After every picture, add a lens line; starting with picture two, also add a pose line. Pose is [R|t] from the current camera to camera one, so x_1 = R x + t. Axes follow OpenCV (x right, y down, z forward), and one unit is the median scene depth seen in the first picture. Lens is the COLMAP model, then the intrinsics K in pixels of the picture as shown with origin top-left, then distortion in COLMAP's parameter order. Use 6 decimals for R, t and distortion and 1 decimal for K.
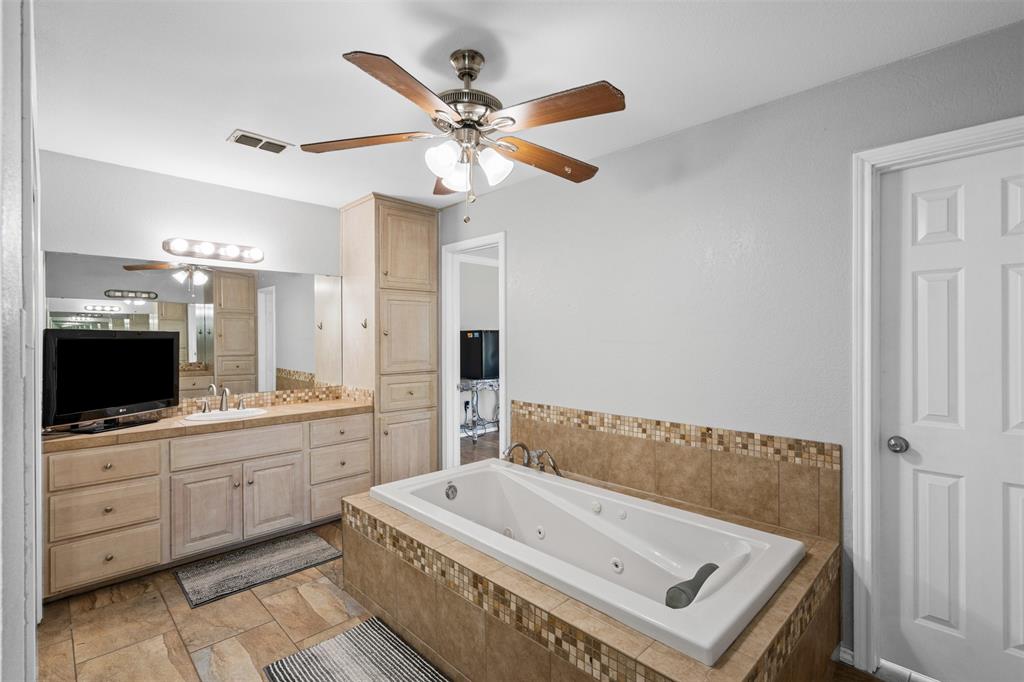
lens RADIAL K [[475.1, 0, 511.4], [0, 475.1, 338.1], [0, 0, 1]] dist [0.001140, 0.001684]
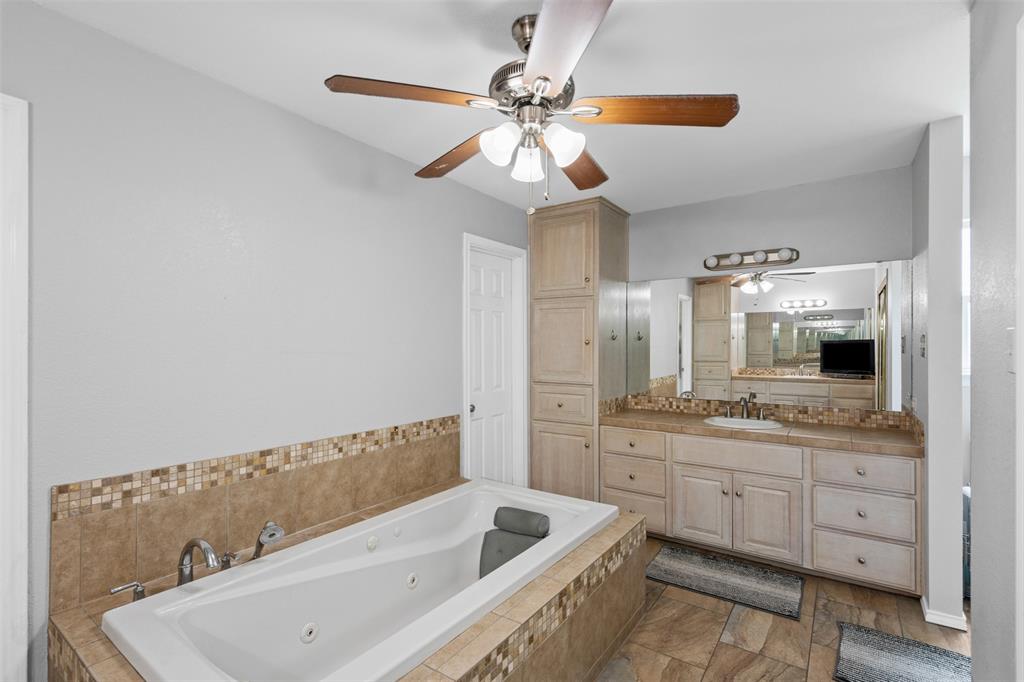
lens RADIAL K [[475.1, 0, 516.2], [0, 475.1, 340.8], [0, 0, 1]] dist [0.001140, 0.001684]
pose [[-0.189767, 0.008386, 0.981793, -0.671313], [0.000614, 0.999964, -0.008423, -0.003836], [-0.981829, -0.000996, -0.189766, 0.845987]]
